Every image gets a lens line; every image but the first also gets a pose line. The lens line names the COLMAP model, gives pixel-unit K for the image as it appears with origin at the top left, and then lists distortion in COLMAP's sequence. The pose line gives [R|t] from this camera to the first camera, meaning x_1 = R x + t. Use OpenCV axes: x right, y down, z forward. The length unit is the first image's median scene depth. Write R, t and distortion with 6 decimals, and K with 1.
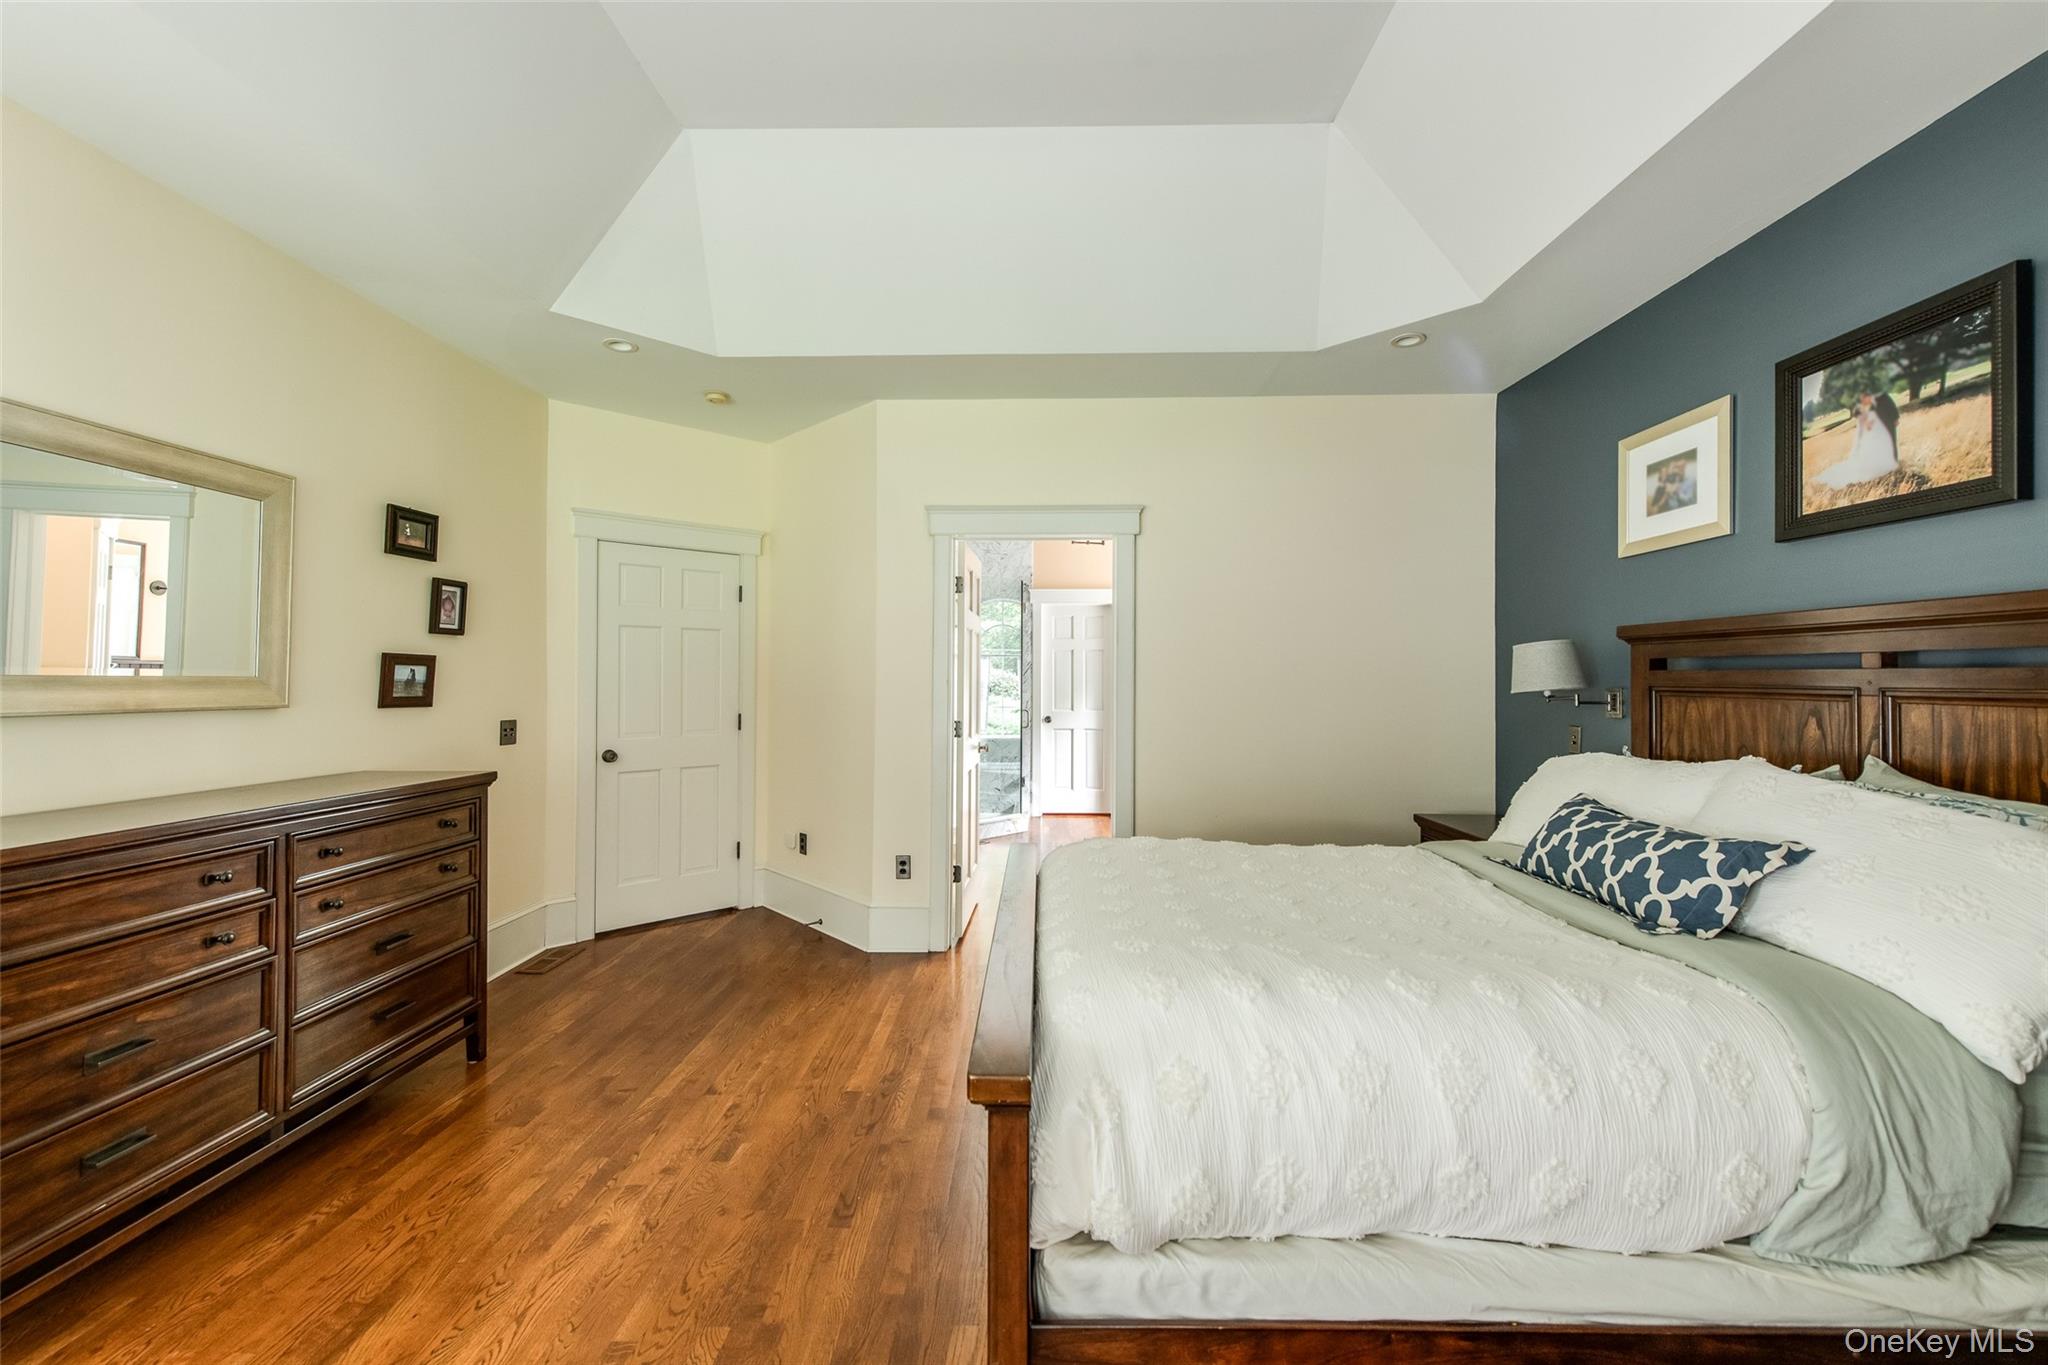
lens RADIAL K [[800.7, 0, 1020.5], [0, 800.7, 680.3], [0, 0, 1]] dist [0.011624, -0.003939]
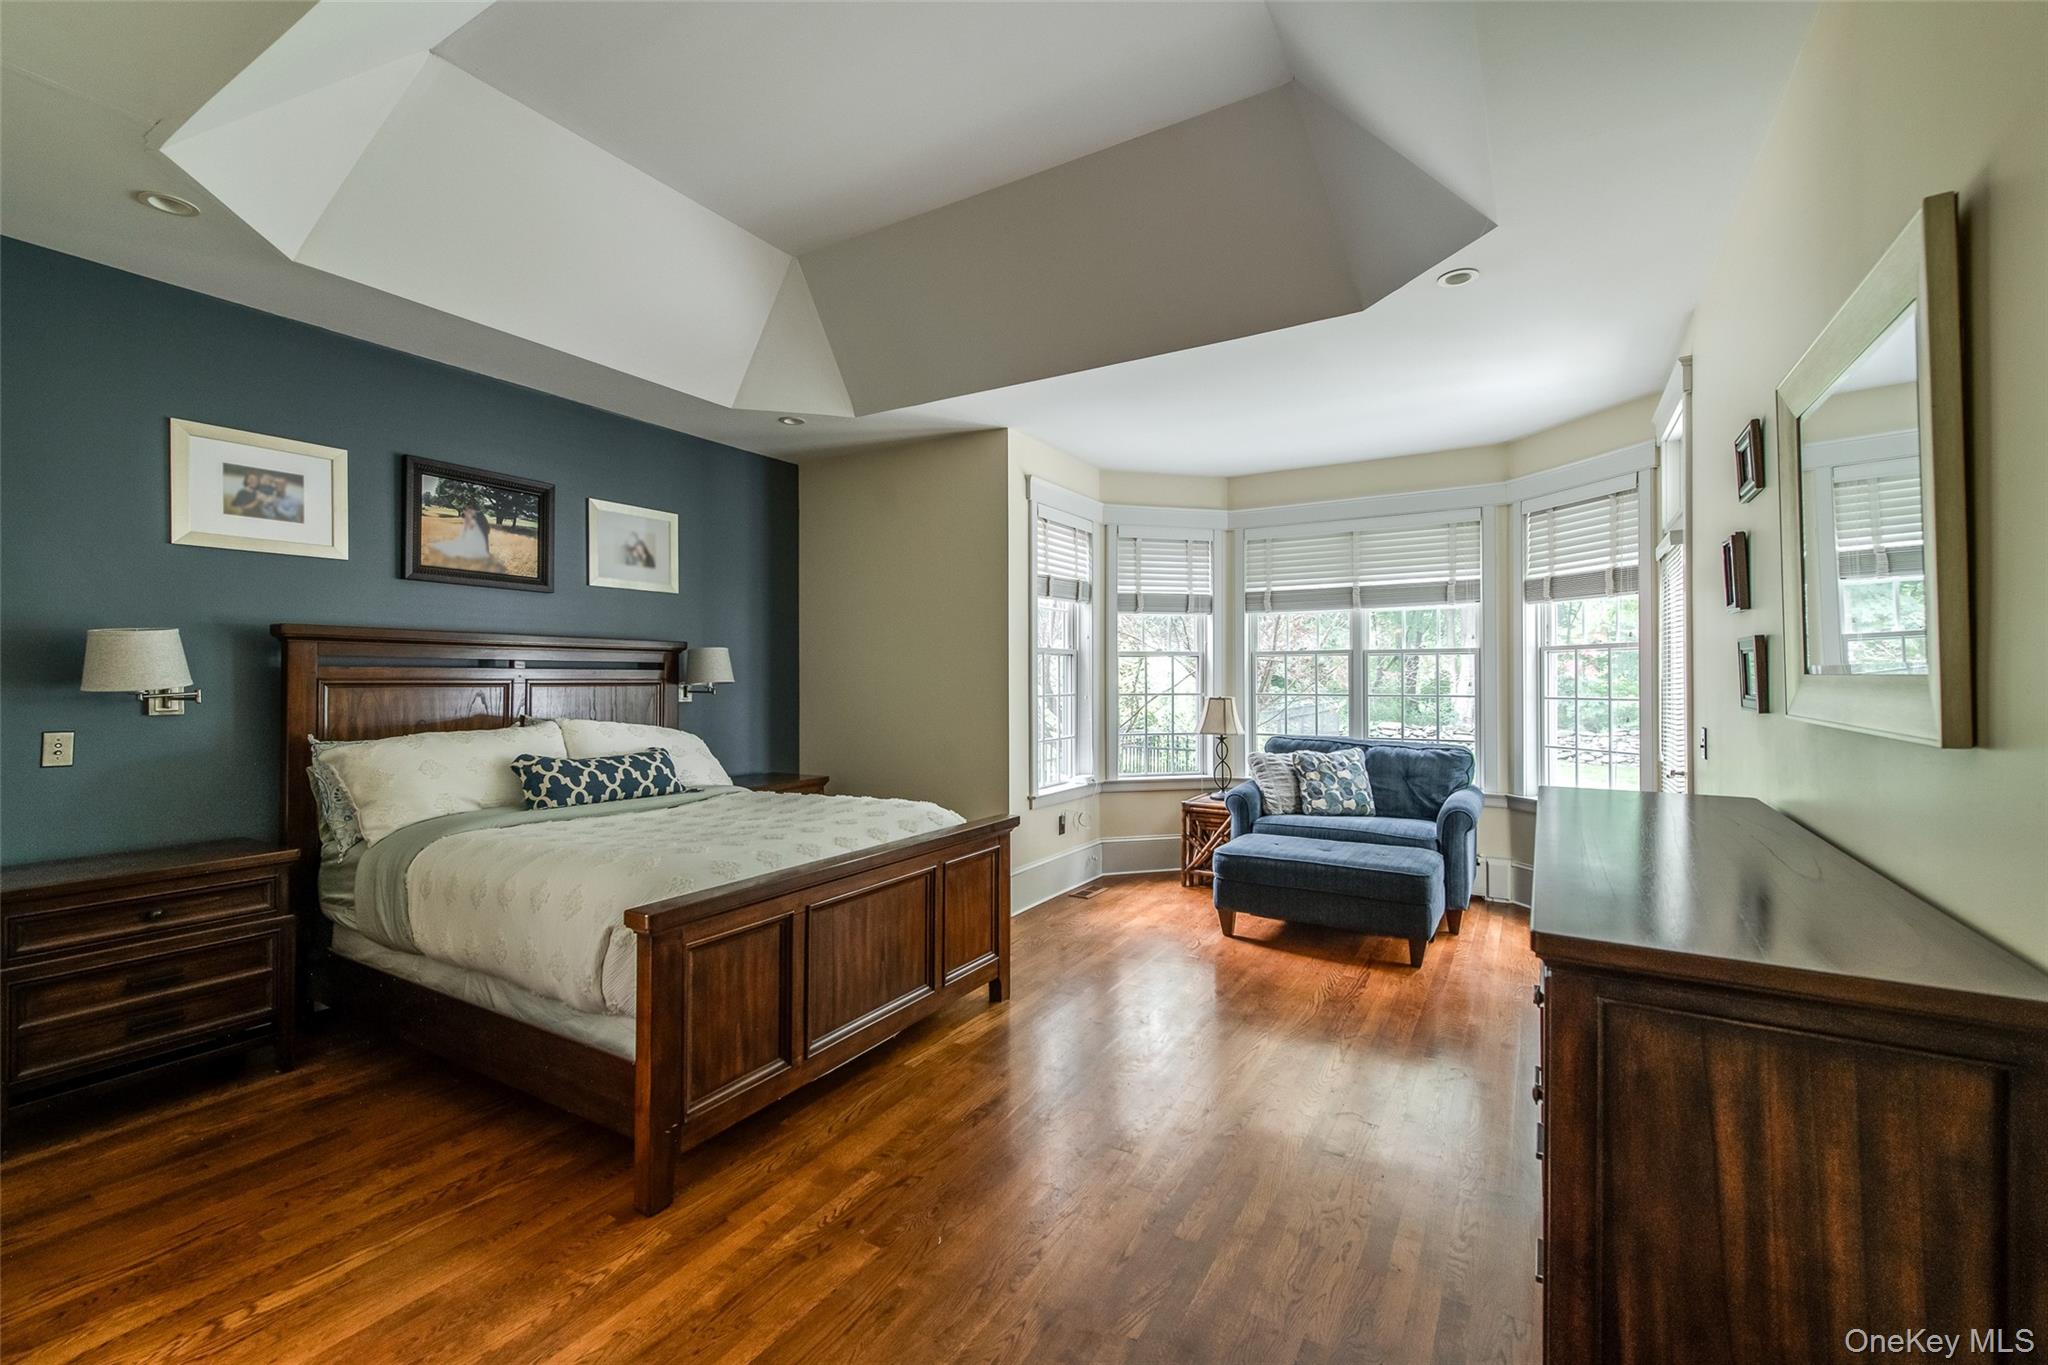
lens RADIAL K [[859.8, 0, 1028.7], [0, 859.8, 672.8], [0, 0, 1]] dist [-0.000647, -0.000027]
pose [[-0.863863, 0.001496, 0.503724, -0.825724], [-0.000529, 0.999992, -0.003877, 0.001417], [-0.503726, -0.003616, -0.863856, 1.838776]]
